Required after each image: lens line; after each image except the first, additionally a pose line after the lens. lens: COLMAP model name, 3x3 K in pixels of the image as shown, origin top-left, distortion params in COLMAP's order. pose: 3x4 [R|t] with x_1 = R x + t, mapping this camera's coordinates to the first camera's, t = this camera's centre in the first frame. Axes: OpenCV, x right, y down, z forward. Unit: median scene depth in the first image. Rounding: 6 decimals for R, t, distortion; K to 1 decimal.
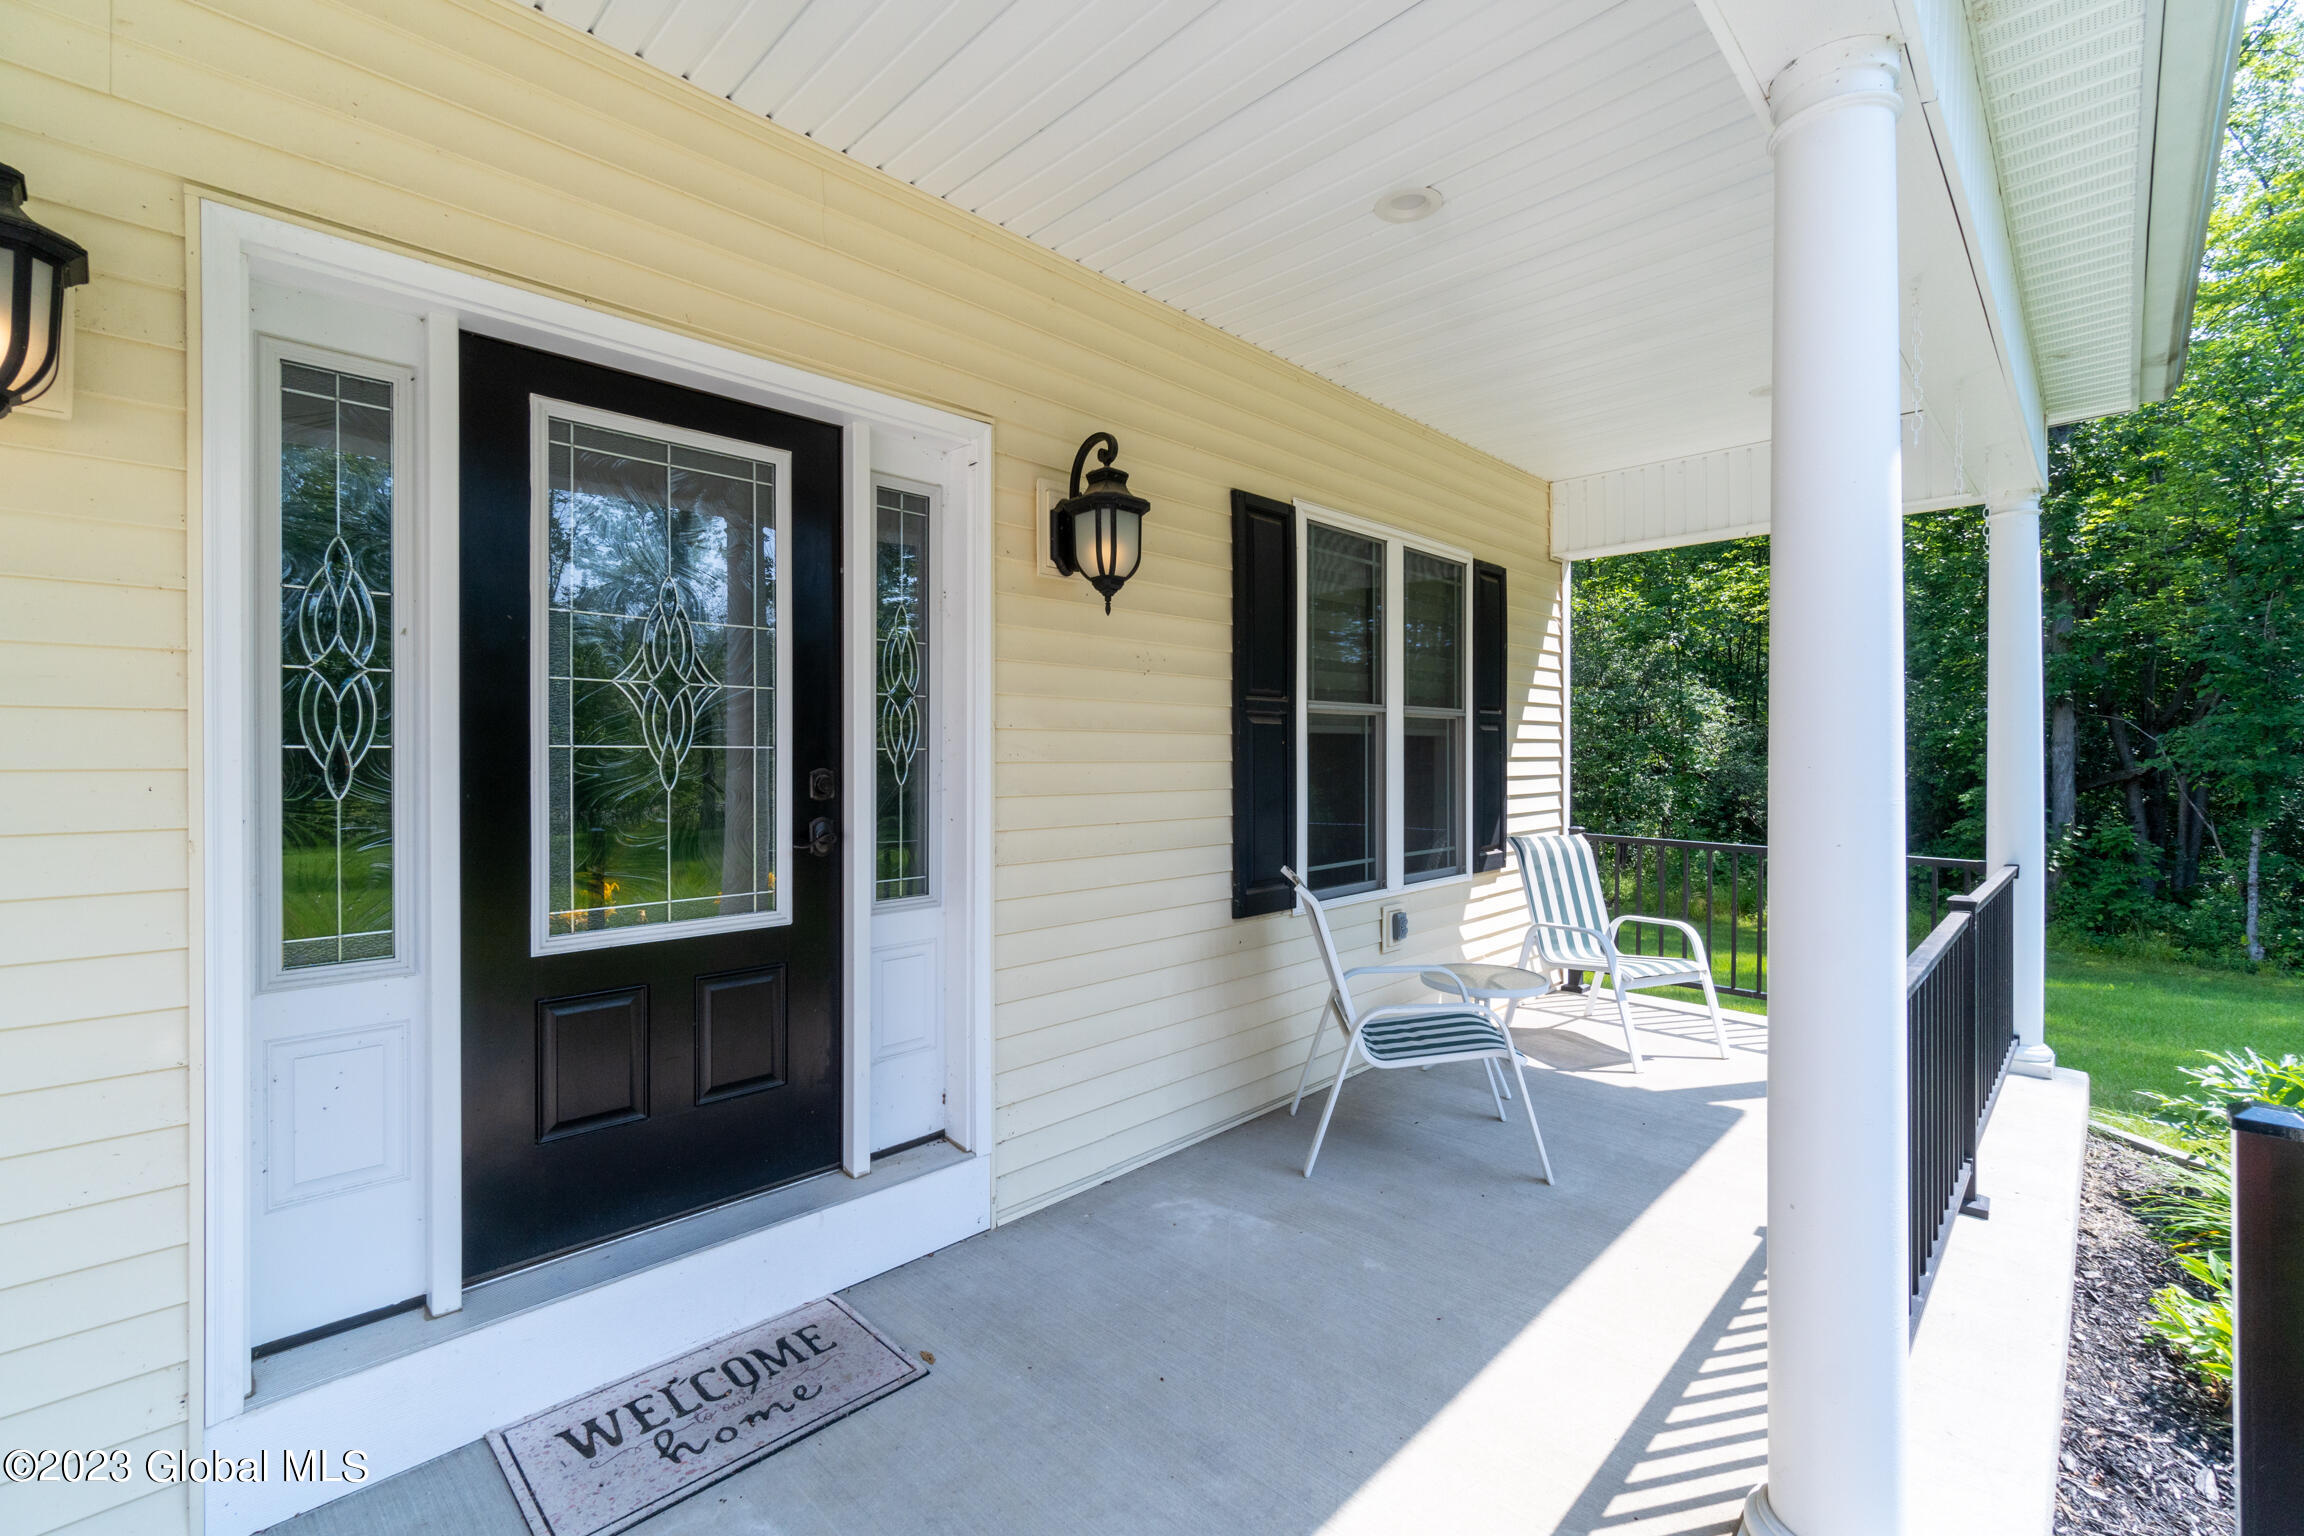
lens RADIAL K [[998.0, 0, 1150.3], [0, 998.0, 751.4], [0, 0, 1]] dist [-0.004373, 0.001925]
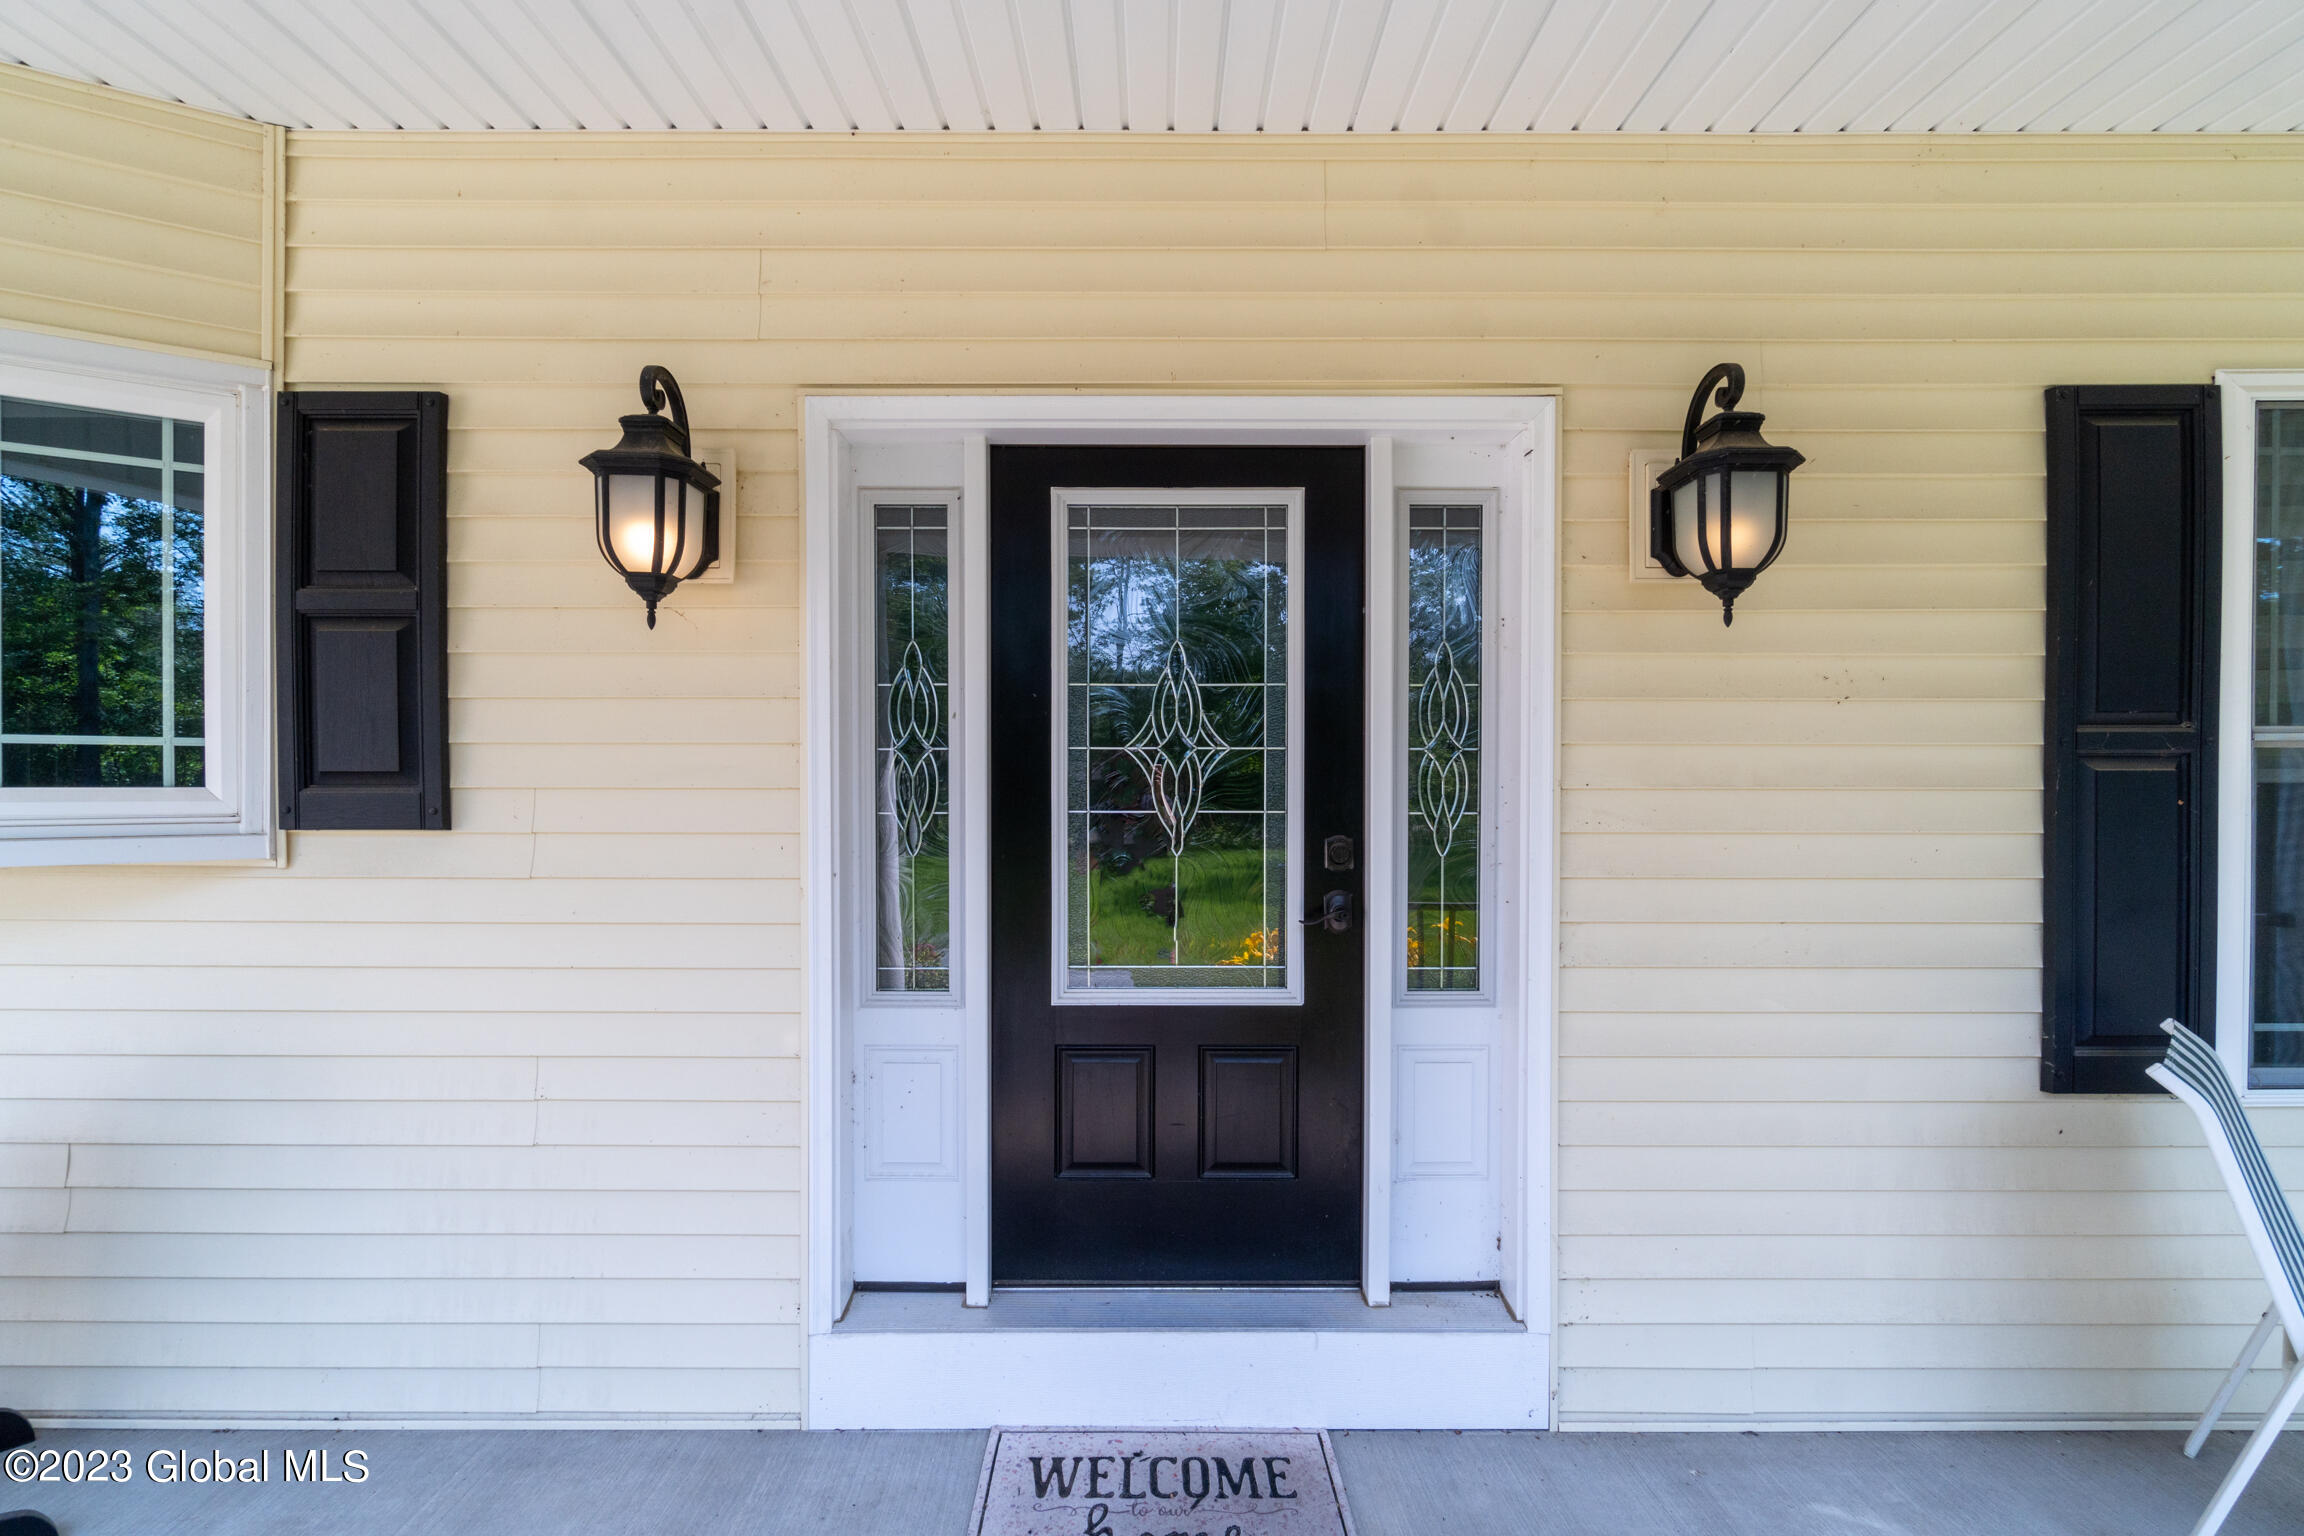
lens RADIAL K [[998.0, 0, 1144.7], [0, 998.0, 785.6], [0, 0, 1]] dist [-0.004373, 0.001925]
pose [[0.699805, 0.007910, -0.714290, 0.192903], [0.000194, 0.999937, 0.011263, -0.039174], [0.714334, -0.008020, 0.699759, 0.260435]]
